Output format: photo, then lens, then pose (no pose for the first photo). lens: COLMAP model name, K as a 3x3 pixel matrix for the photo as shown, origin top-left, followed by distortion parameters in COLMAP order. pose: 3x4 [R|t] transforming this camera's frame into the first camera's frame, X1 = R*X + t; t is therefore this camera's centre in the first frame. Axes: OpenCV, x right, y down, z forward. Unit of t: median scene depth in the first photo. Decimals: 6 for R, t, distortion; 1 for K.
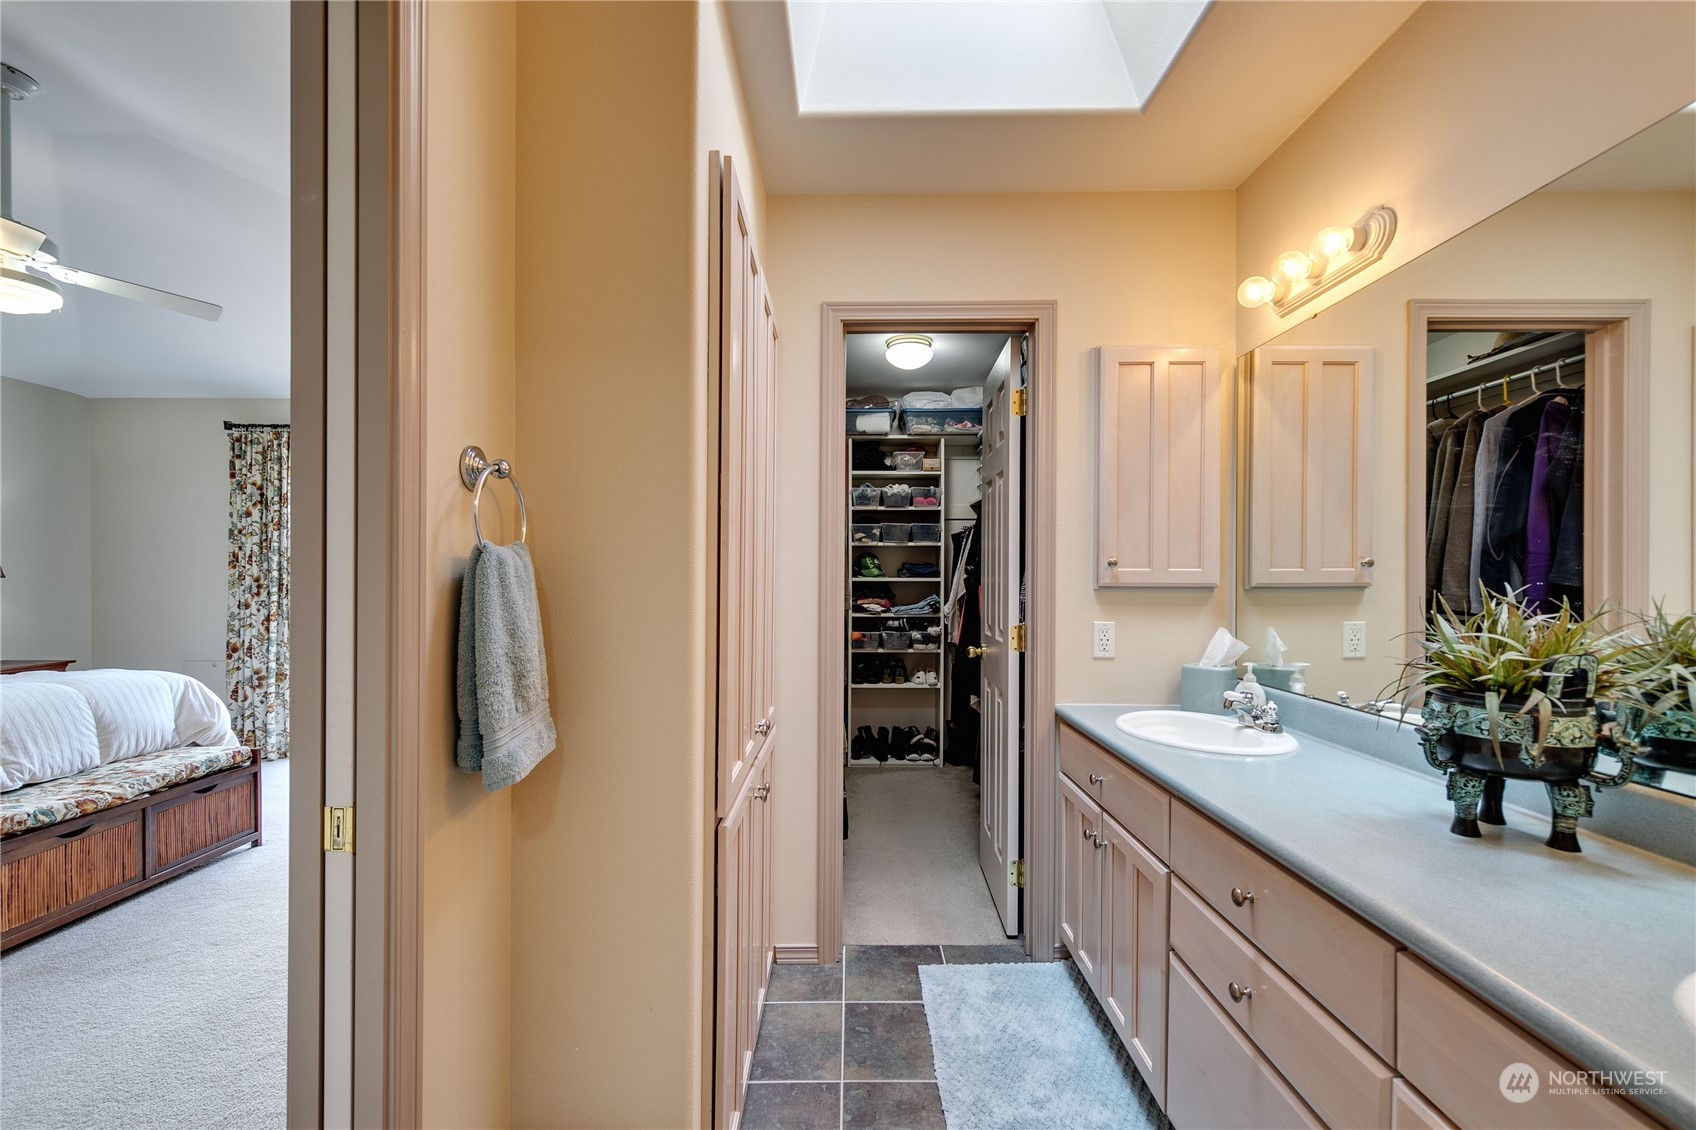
lens RADIAL K [[706.8, 0, 851.5], [0, 706.8, 578.7], [0, 0, 1]] dist [0.000845, 0.000445]
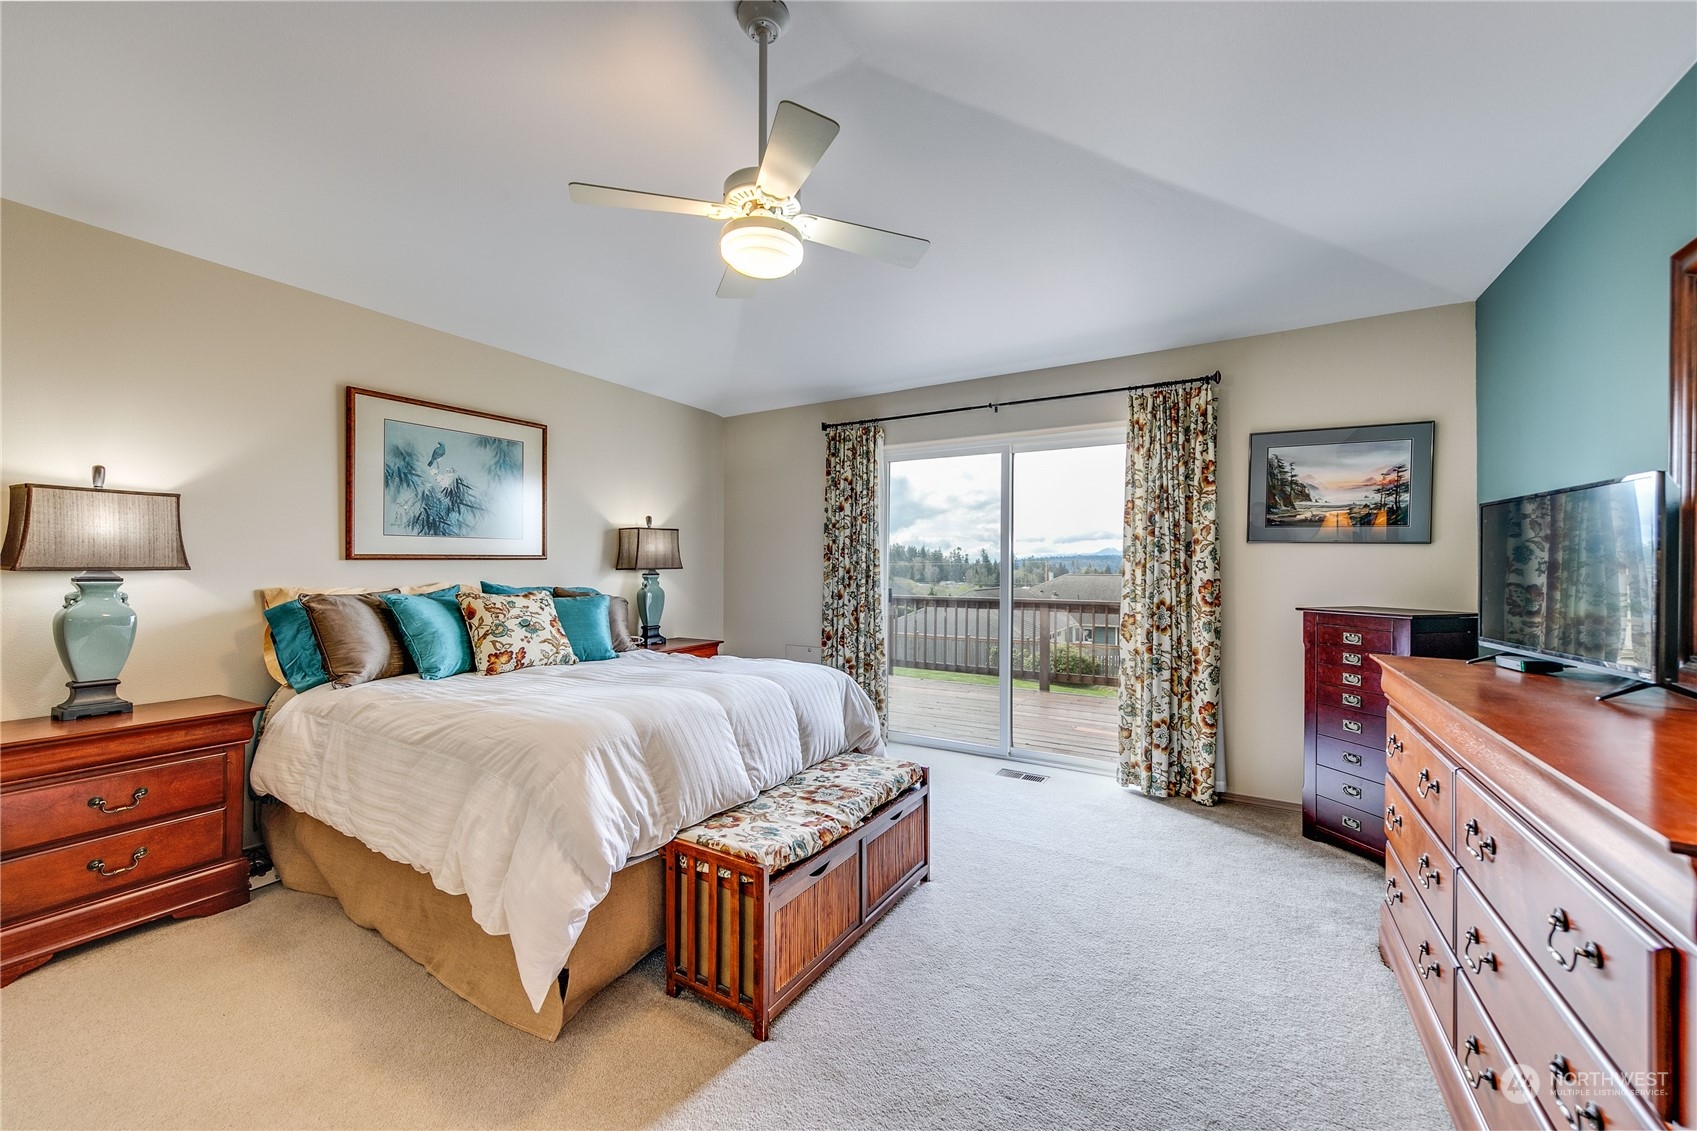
lens RADIAL K [[655.1, 0, 847.3], [0, 655.1, 565.1], [0, 0, 1]] dist [0.001273, 0.000009]
pose [[0.855741, 0.000703, -0.517405, -0.344975], [-0.006340, 0.999938, -0.009126, 0.000937], [0.517366, 0.011089, 0.855692, 0.178327]]
